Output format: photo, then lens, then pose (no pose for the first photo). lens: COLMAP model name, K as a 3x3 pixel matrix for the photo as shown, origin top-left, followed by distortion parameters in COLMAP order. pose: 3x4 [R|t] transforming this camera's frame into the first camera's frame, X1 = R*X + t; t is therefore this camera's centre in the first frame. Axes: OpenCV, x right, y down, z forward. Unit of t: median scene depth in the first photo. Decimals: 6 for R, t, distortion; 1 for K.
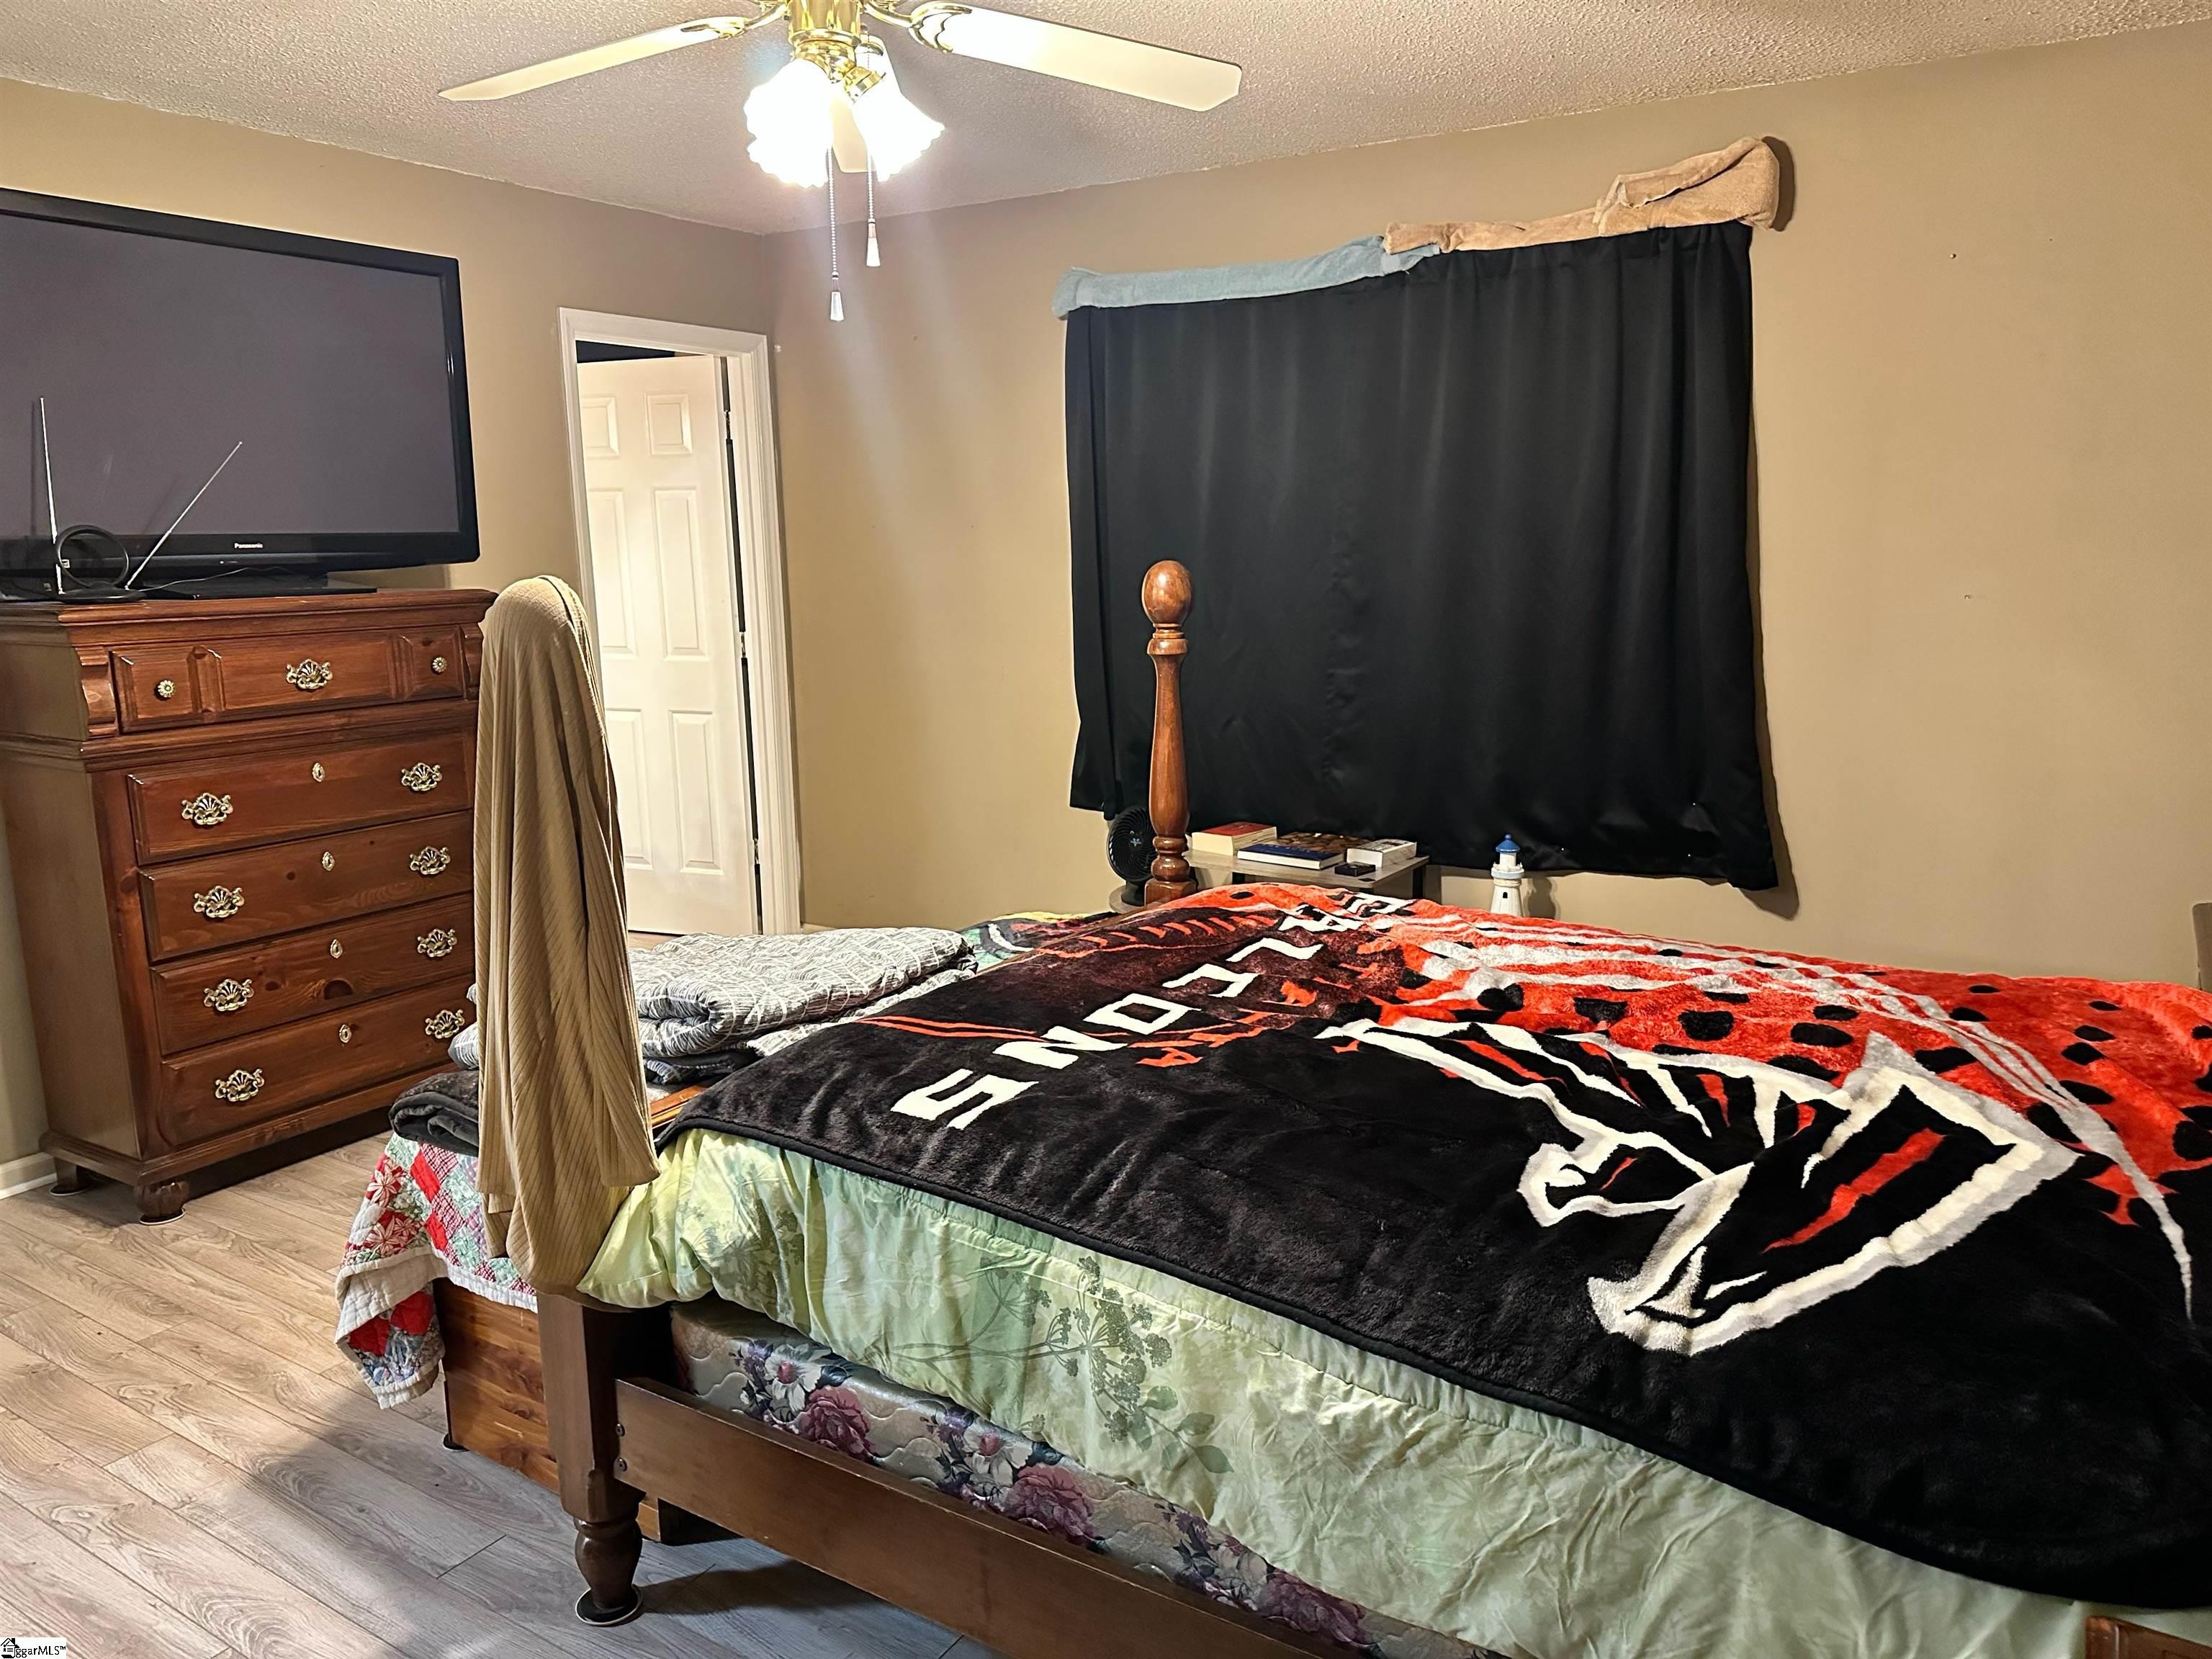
lens RADIAL K [[1568.1, 0, 1101.1], [0, 1568.1, 826.7], [0, 0, 1]] dist [0.049577, -0.047642]
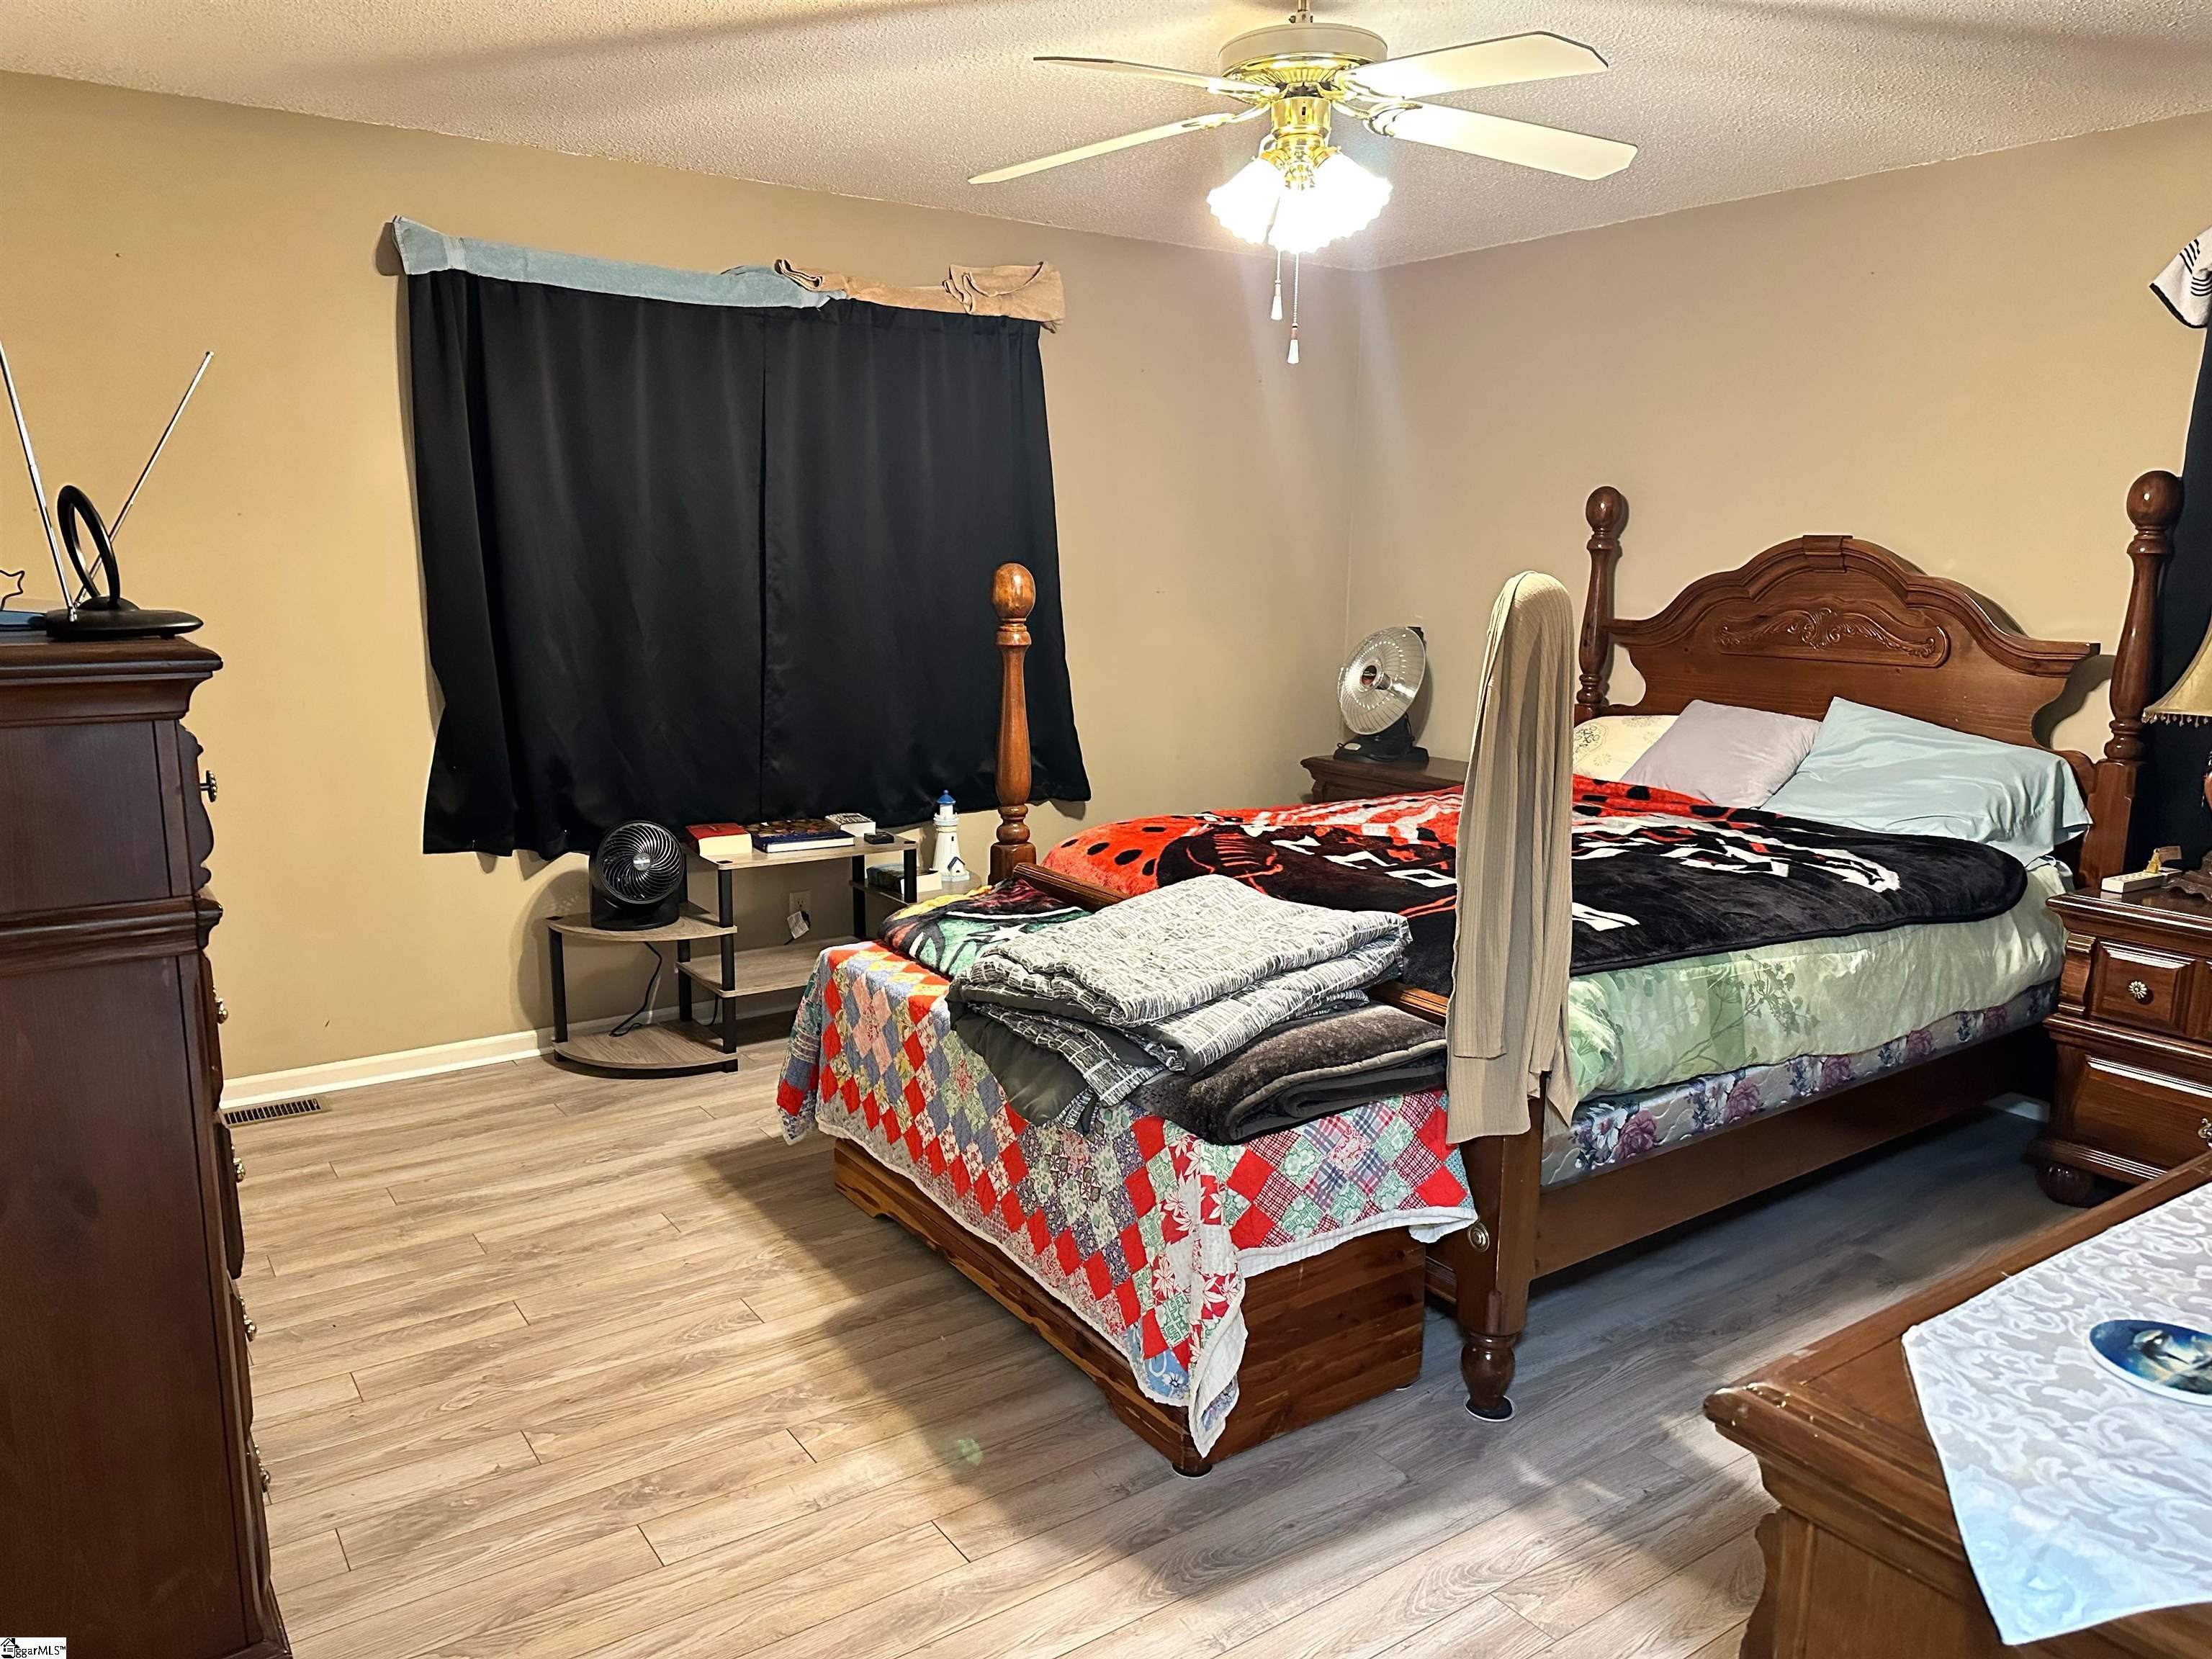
lens RADIAL K [[1568.1, 0, 1103.9], [0, 1568.1, 829.6], [0, 0, 1]] dist [0.049577, -0.047642]
pose [[0.382943, -0.152466, 0.911103, -1.600461], [0.156625, 0.982722, 0.098620, -0.128239], [-0.910397, 0.104936, 0.400207, 0.794623]]
